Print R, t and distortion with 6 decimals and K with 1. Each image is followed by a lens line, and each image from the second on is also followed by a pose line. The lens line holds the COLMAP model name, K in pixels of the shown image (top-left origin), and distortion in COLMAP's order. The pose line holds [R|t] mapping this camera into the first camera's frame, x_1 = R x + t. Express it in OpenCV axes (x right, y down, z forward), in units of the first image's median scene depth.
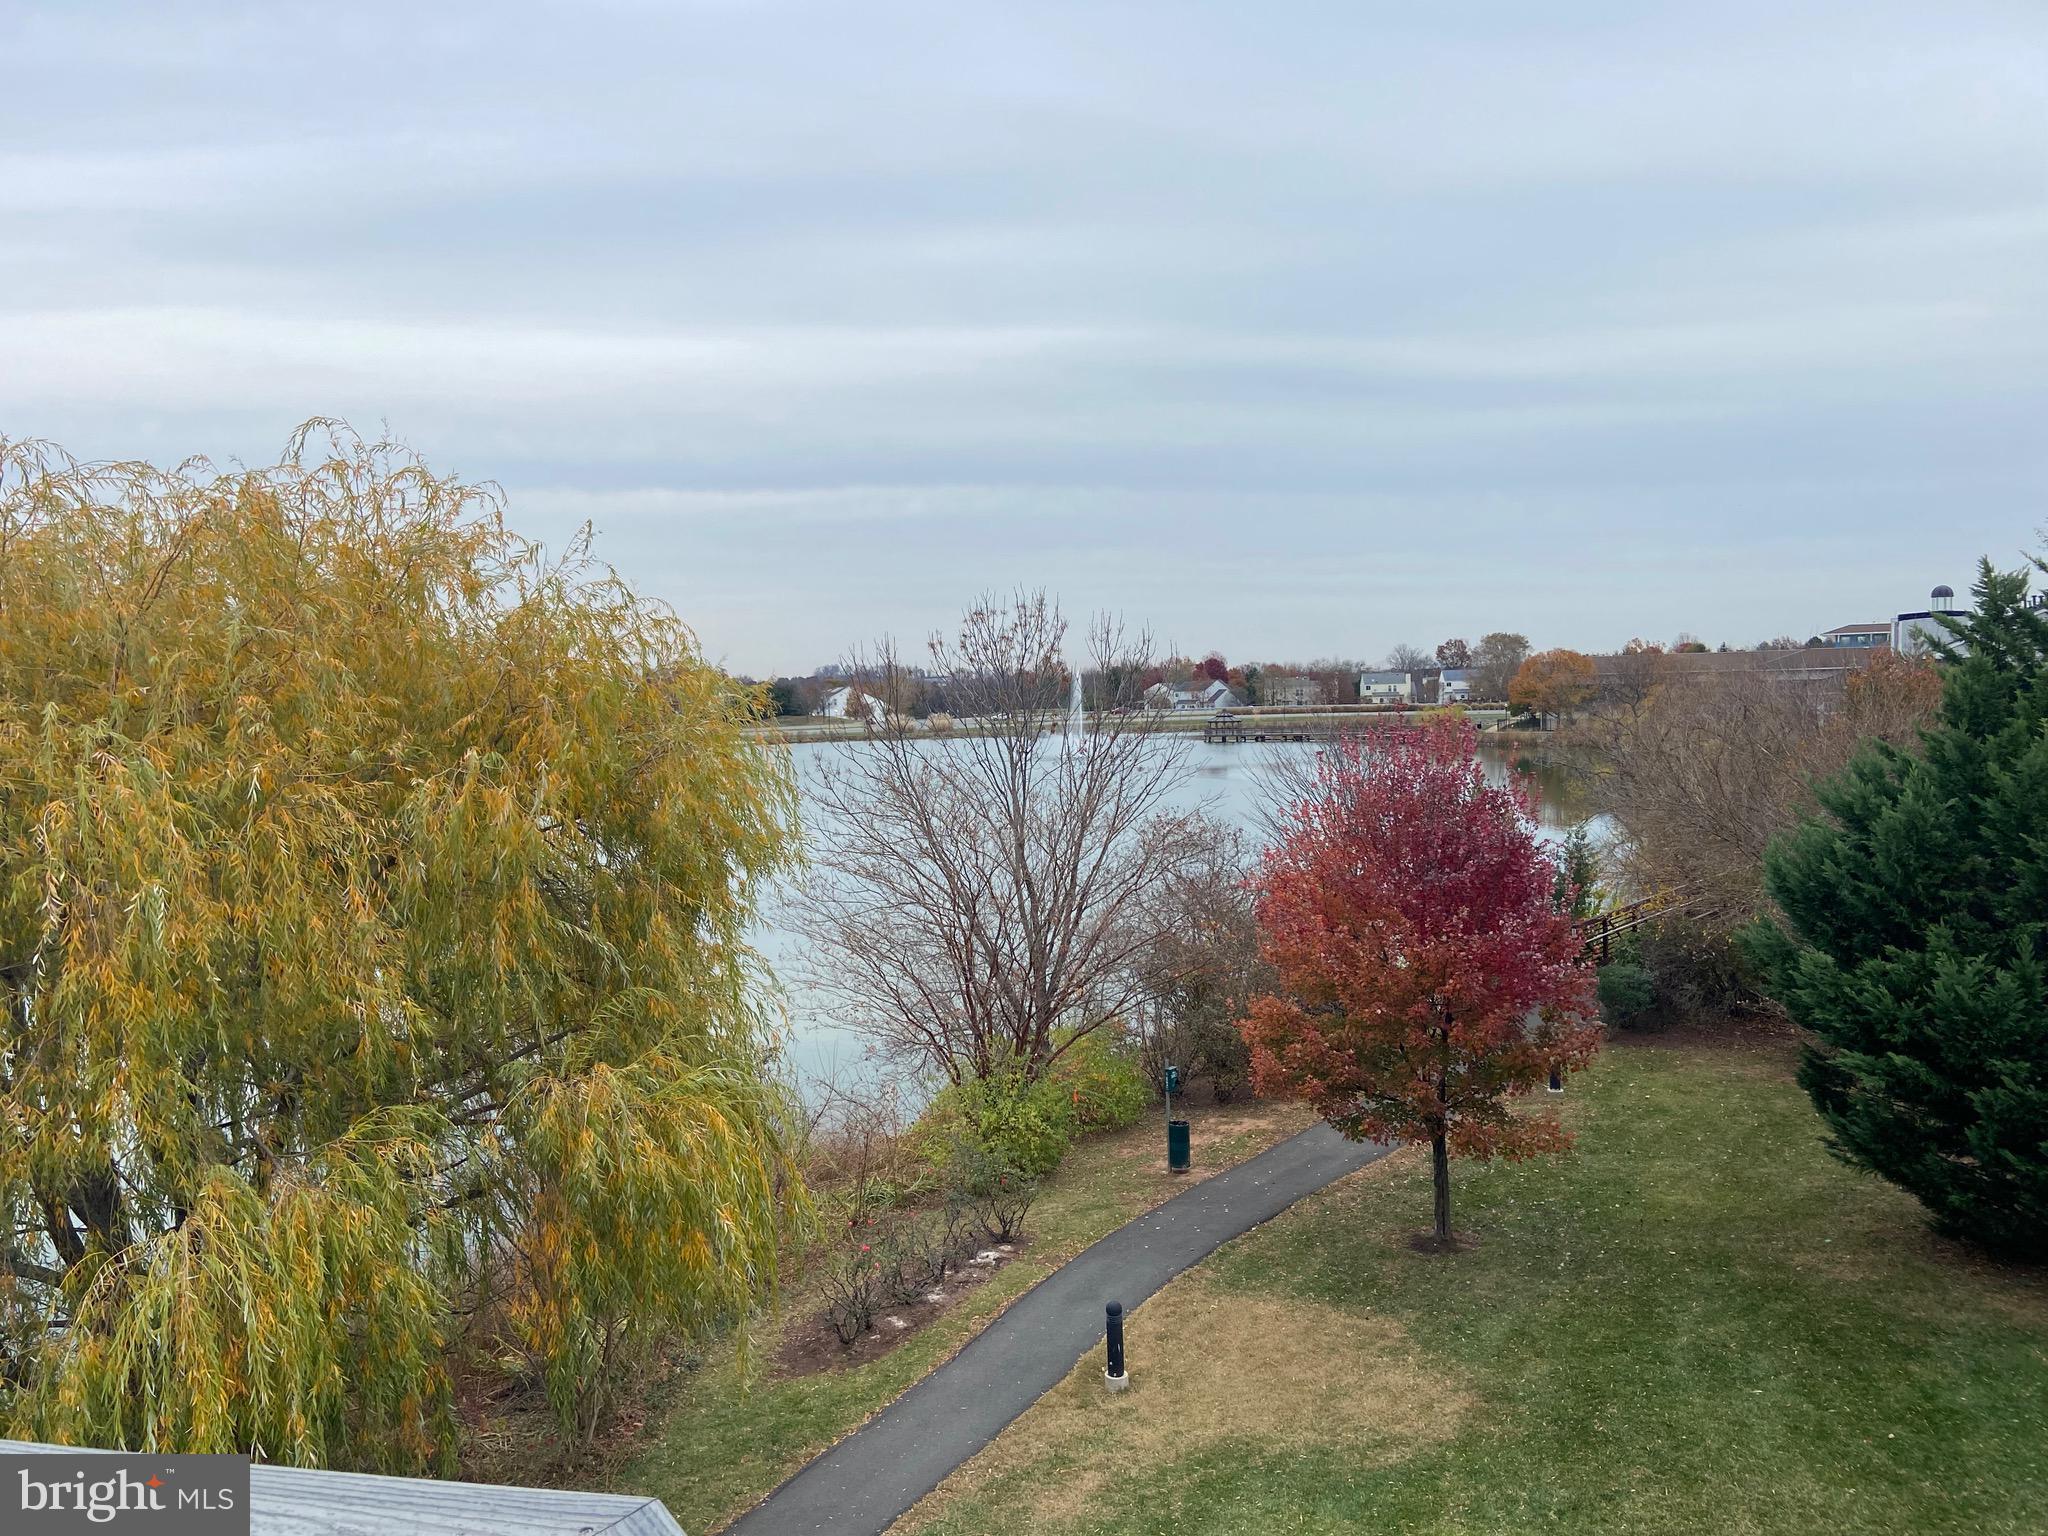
lens RADIAL K [[1536.2, 0, 987.8], [0, 1536.2, 749.6], [0, 0, 1]] dist [0.095896, -0.110141]
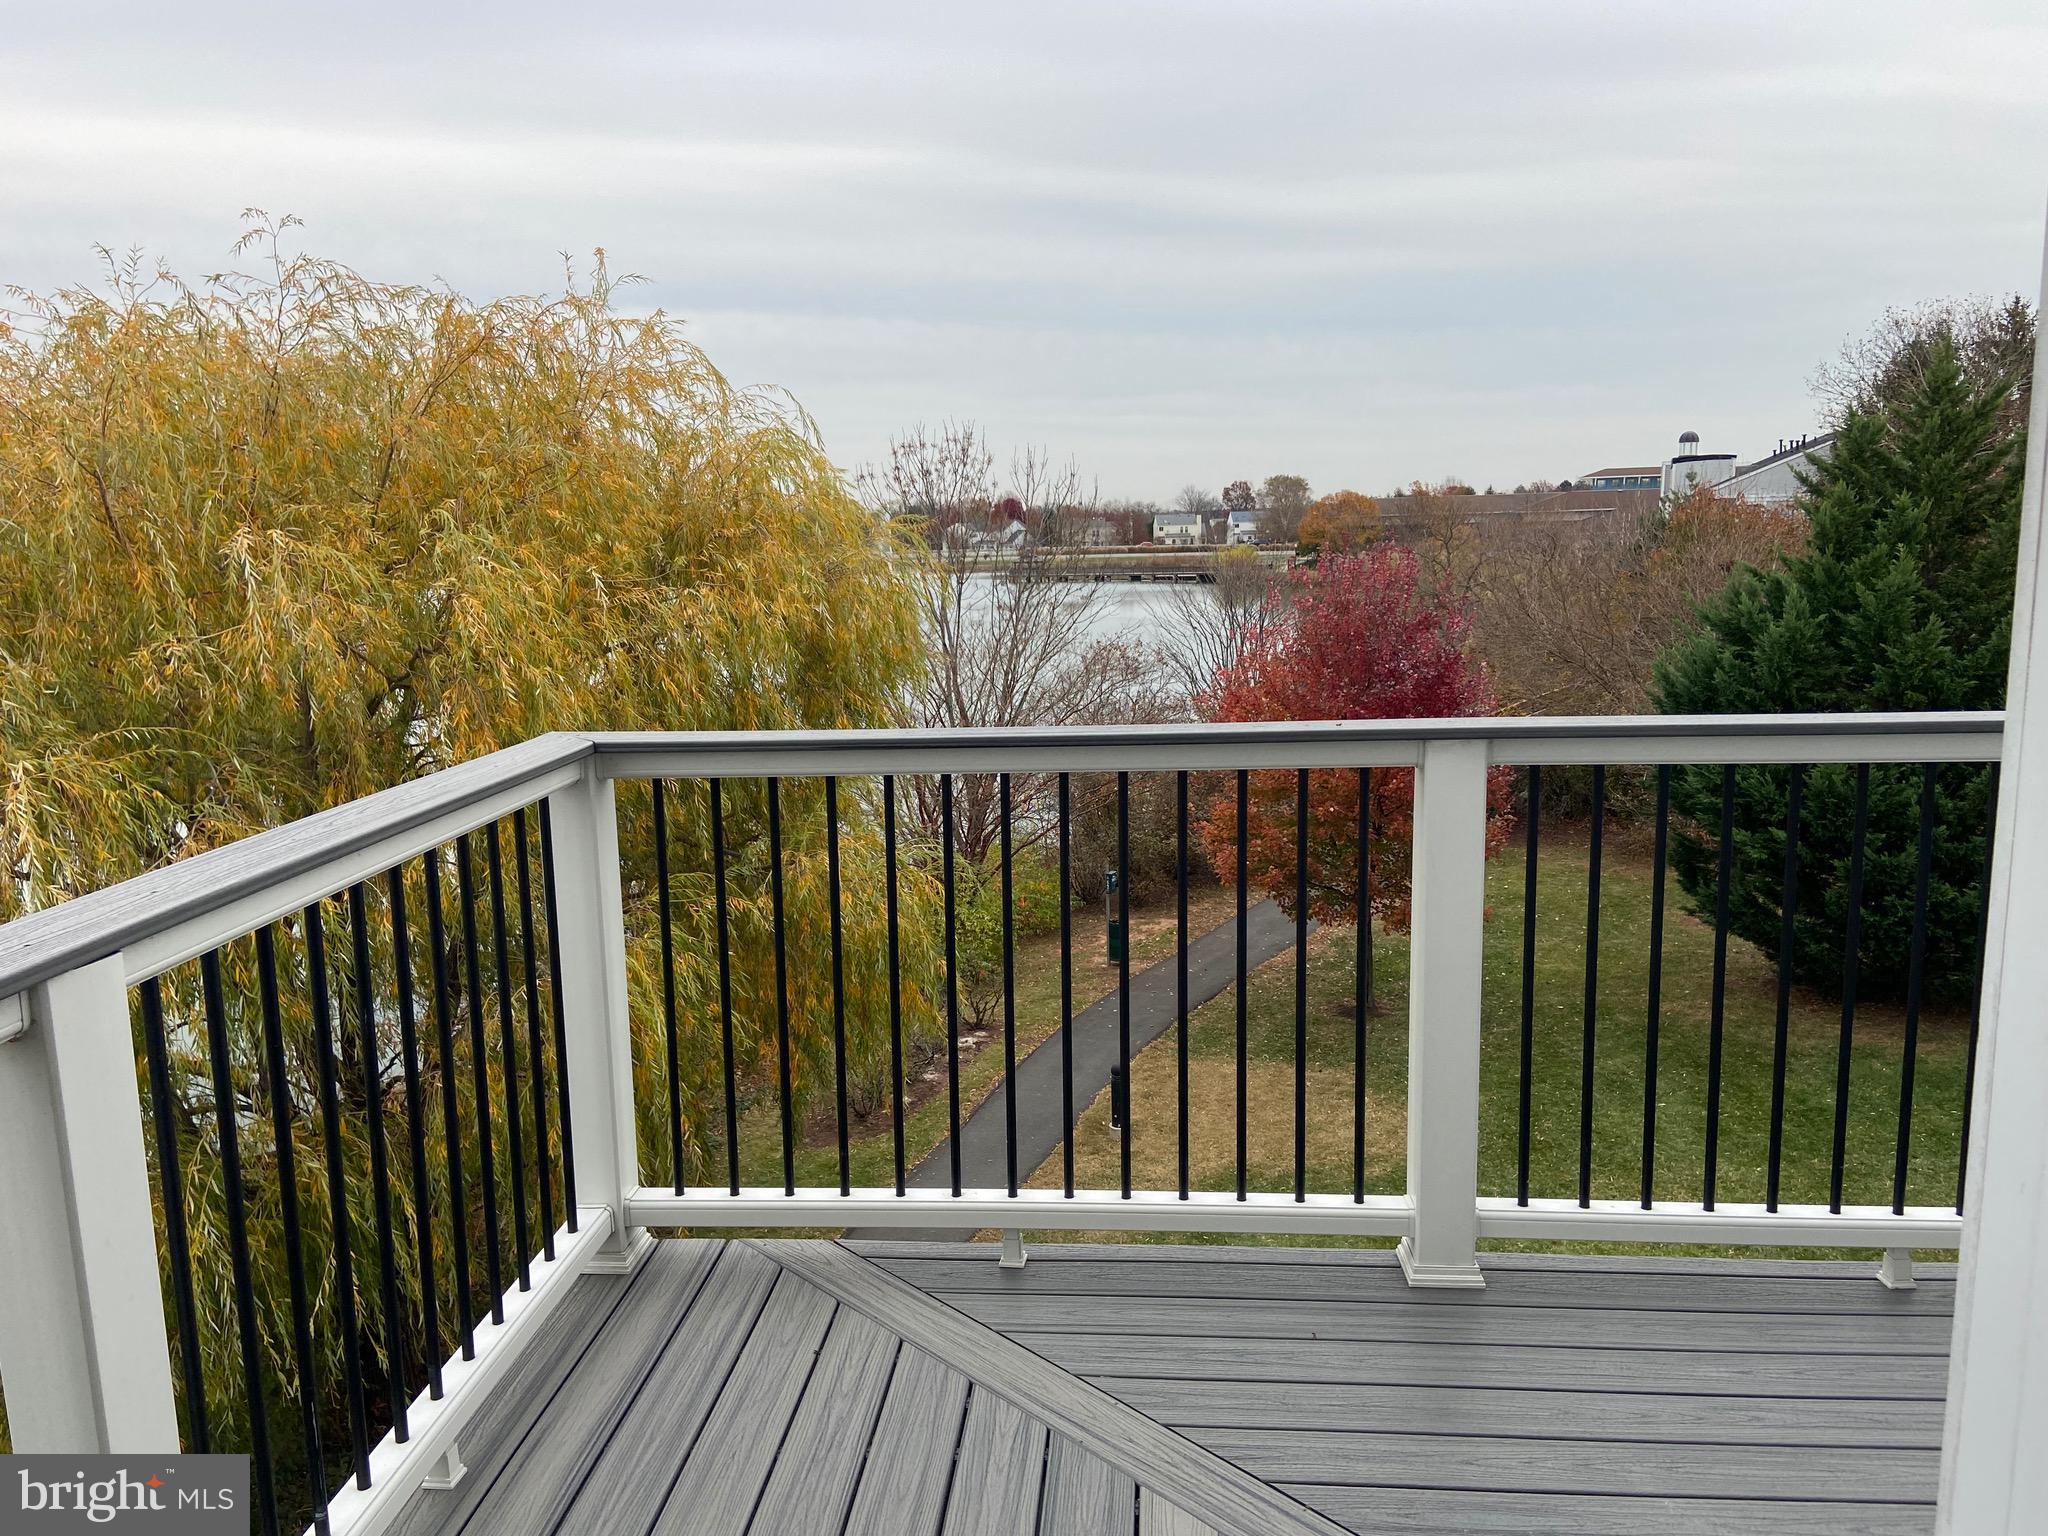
lens RADIAL K [[1536.2, 0, 1001.8], [0, 1536.2, 776.1], [0, 0, 1]] dist [0.095896, -0.110141]
pose [[0.989054, -0.018891, 0.146339, -0.145262], [0.001334, 0.992875, 0.119151, 0.010514], [-0.147548, -0.117651, 0.982033, -0.061703]]
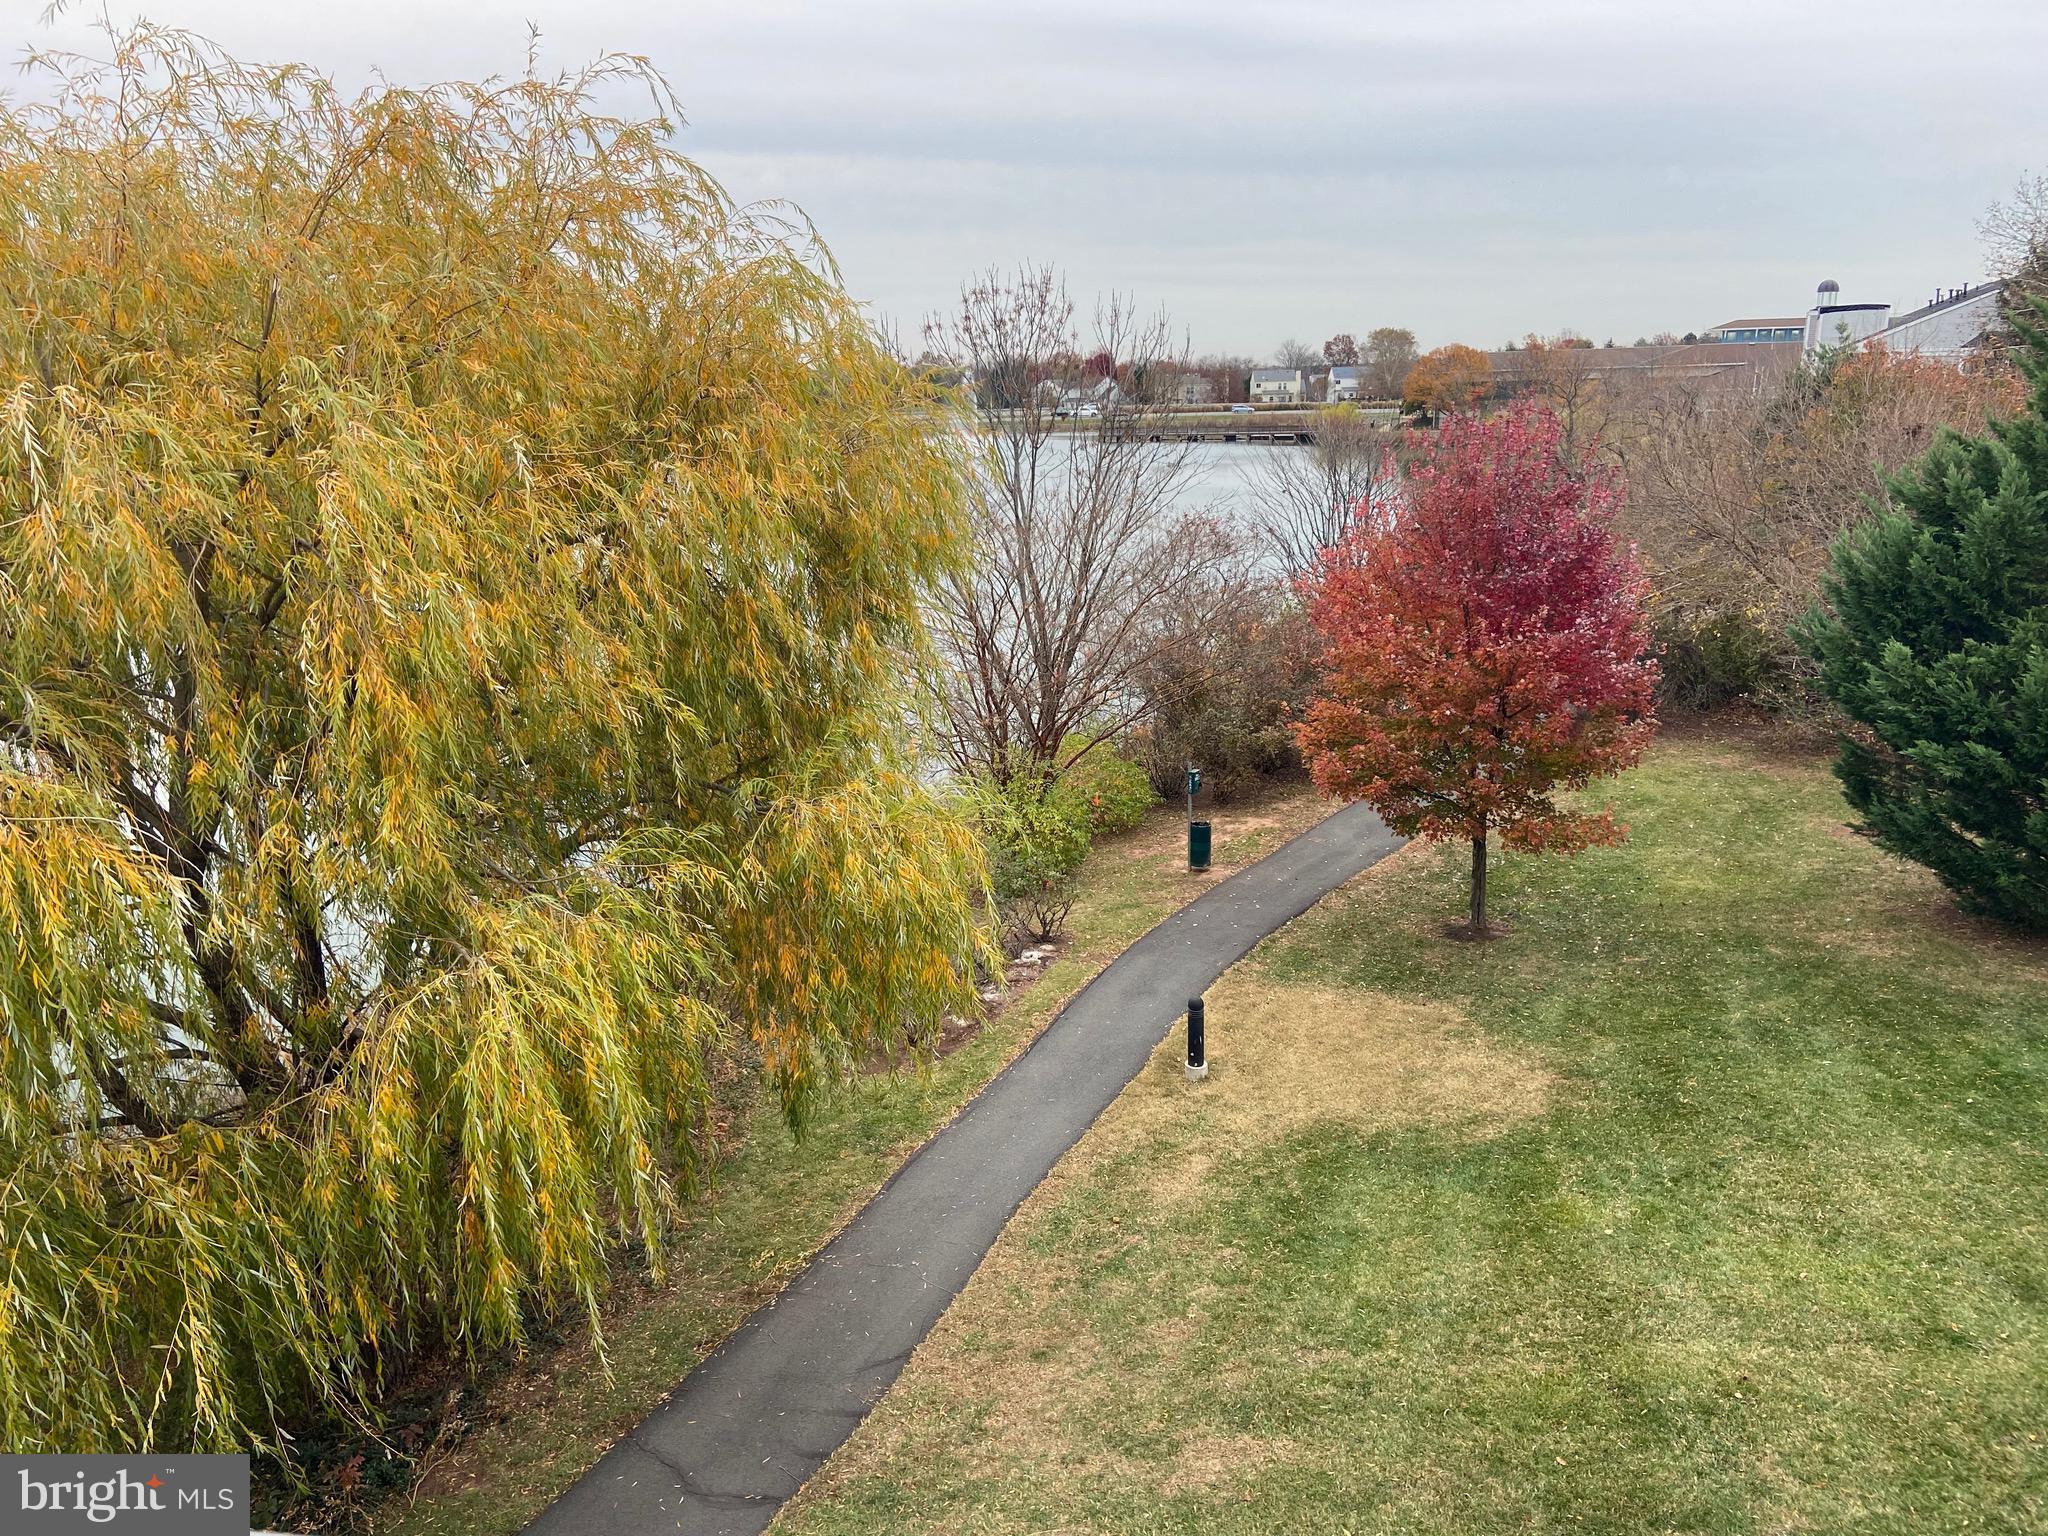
lens RADIAL K [[1536.2, 0, 1001.5], [0, 1536.2, 767.5], [0, 0, 1]] dist [0.095896, -0.110141]
pose [[0.995919, -0.015243, 0.088953, -0.117759], [-0.002988, 0.979523, 0.201310, 0.005142], [-0.090200, -0.200754, 0.975480, 0.052245]]
